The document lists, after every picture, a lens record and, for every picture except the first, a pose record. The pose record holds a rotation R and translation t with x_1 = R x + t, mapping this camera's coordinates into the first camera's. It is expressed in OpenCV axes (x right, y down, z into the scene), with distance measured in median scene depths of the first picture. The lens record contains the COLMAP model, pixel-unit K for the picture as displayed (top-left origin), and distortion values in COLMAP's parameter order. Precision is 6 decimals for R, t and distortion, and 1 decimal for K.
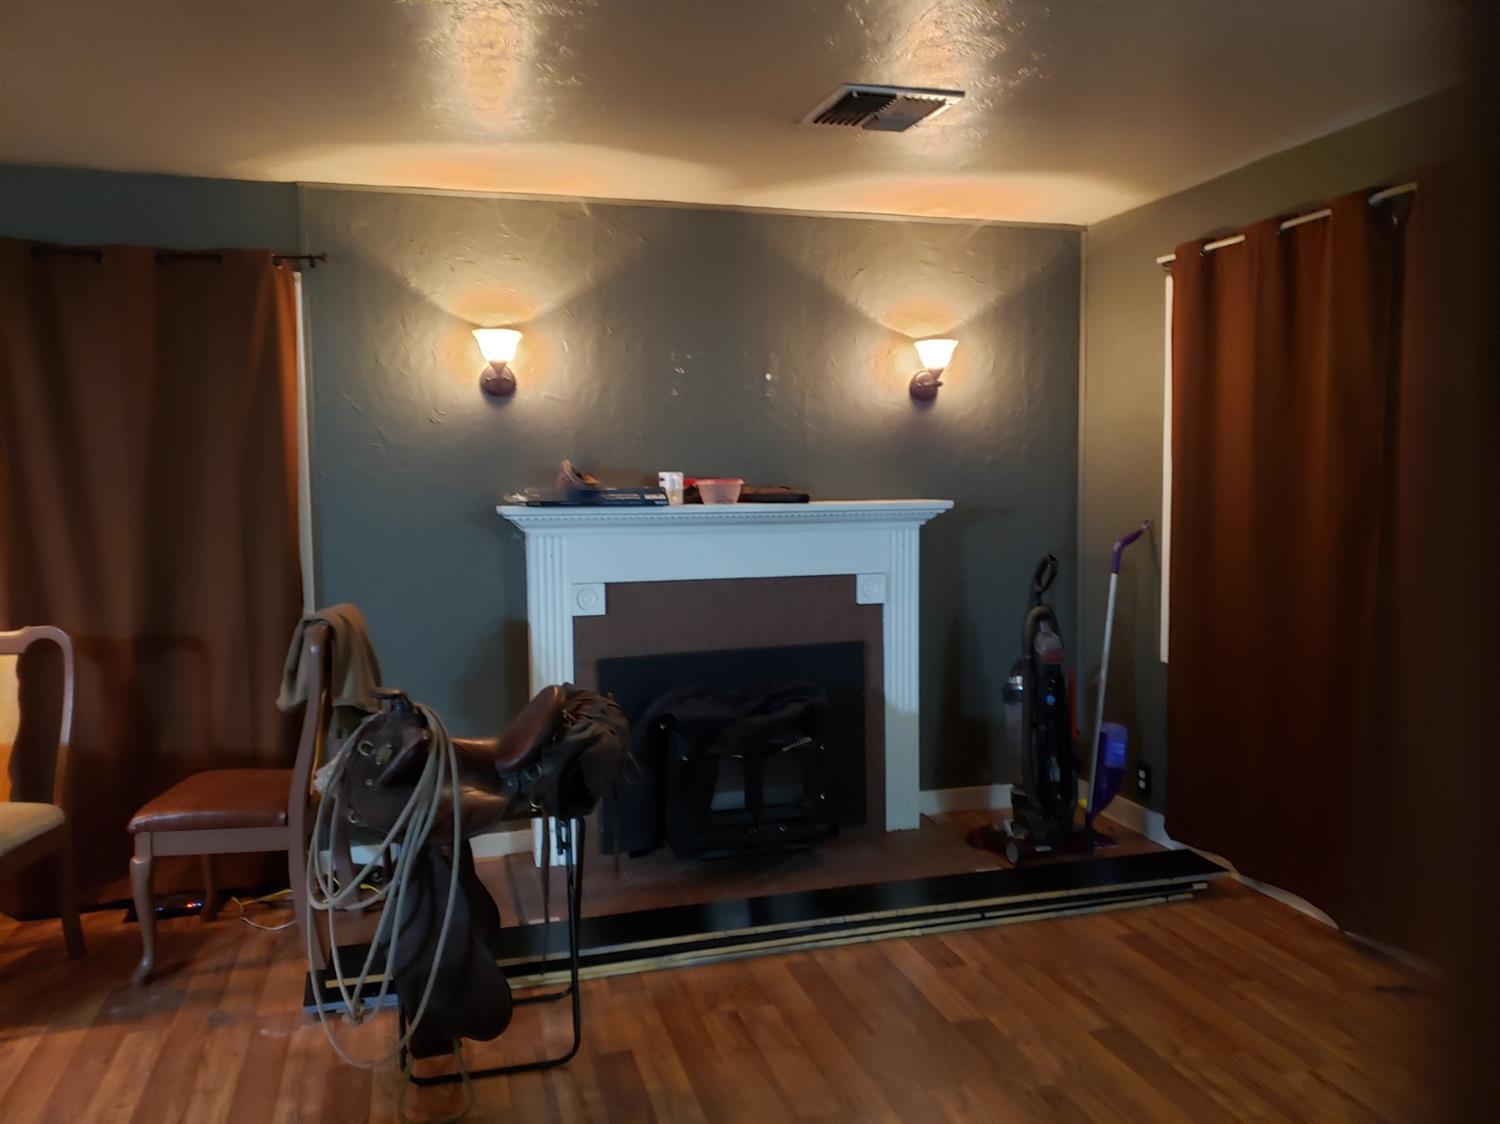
lens RADIAL K [[1167.2, 0, 750.0], [0, 1167.2, 562.0], [0, 0, 1]] dist [0.050476, -0.003191]
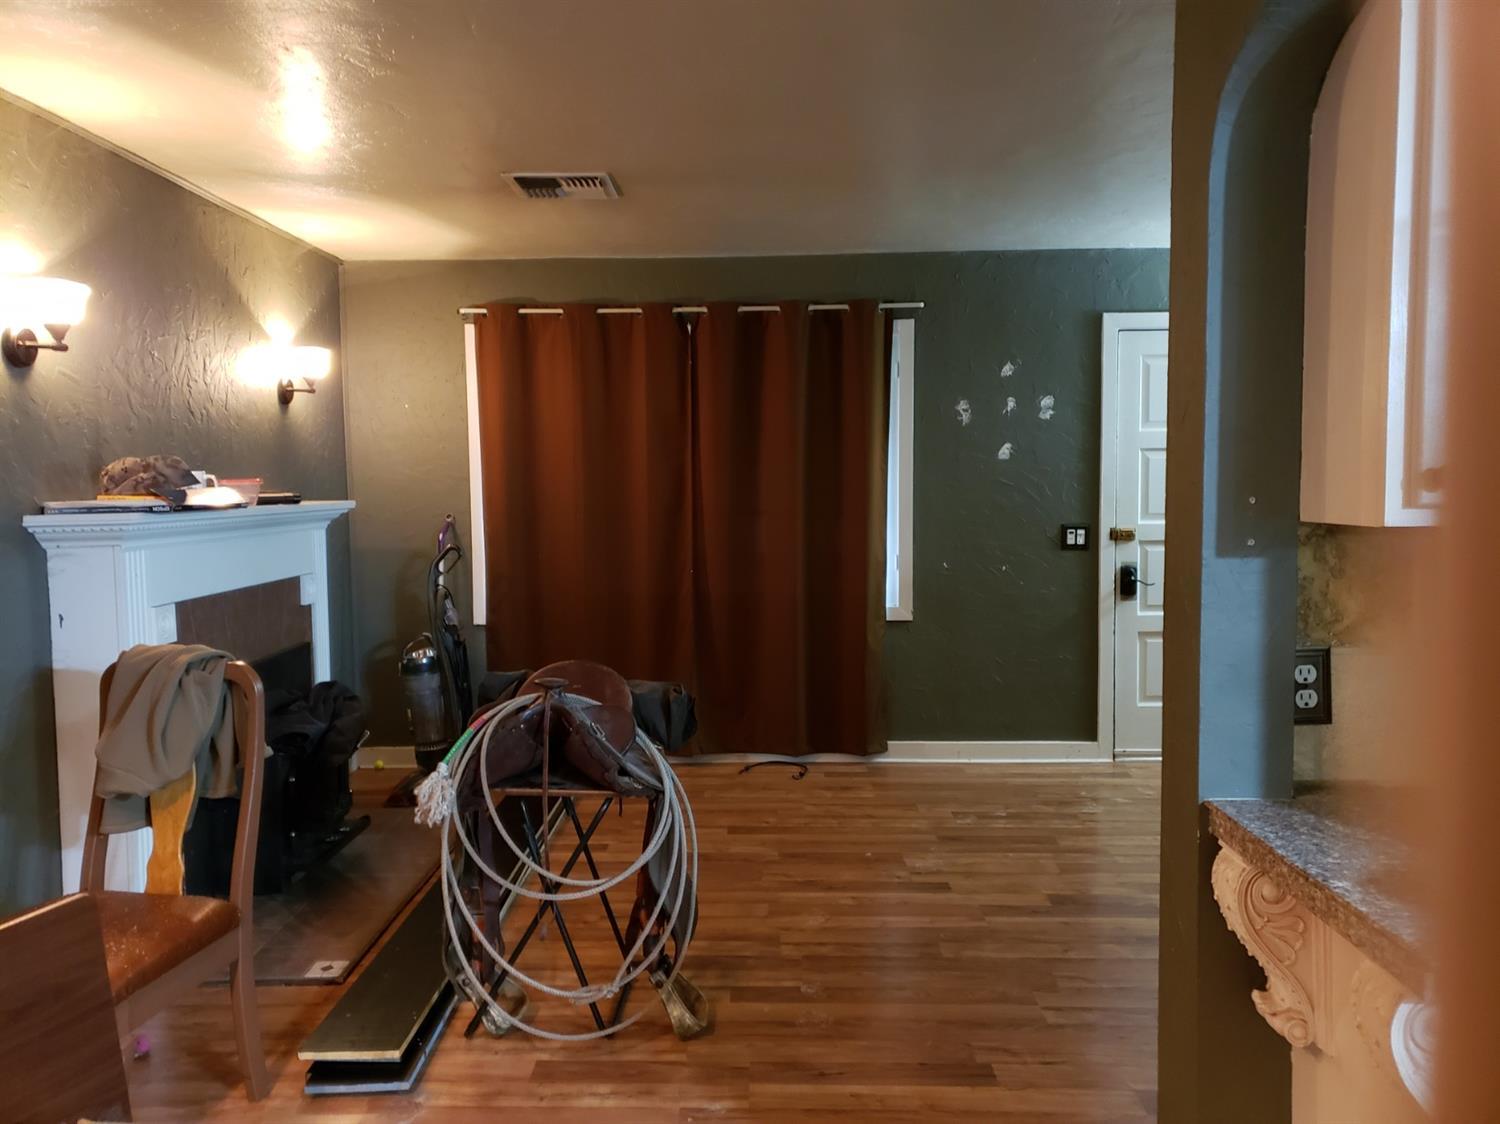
lens RADIAL K [[1167.2, 0, 750.0], [0, 1167.2, 562.0], [0, 0, 1]] dist [0.050476, -0.003191]
pose [[0.289793, -0.064216, 0.954933, -0.795668], [0.079892, 0.995887, 0.042726, -0.014105], [-0.953749, 0.063910, 0.293731, 0.347464]]
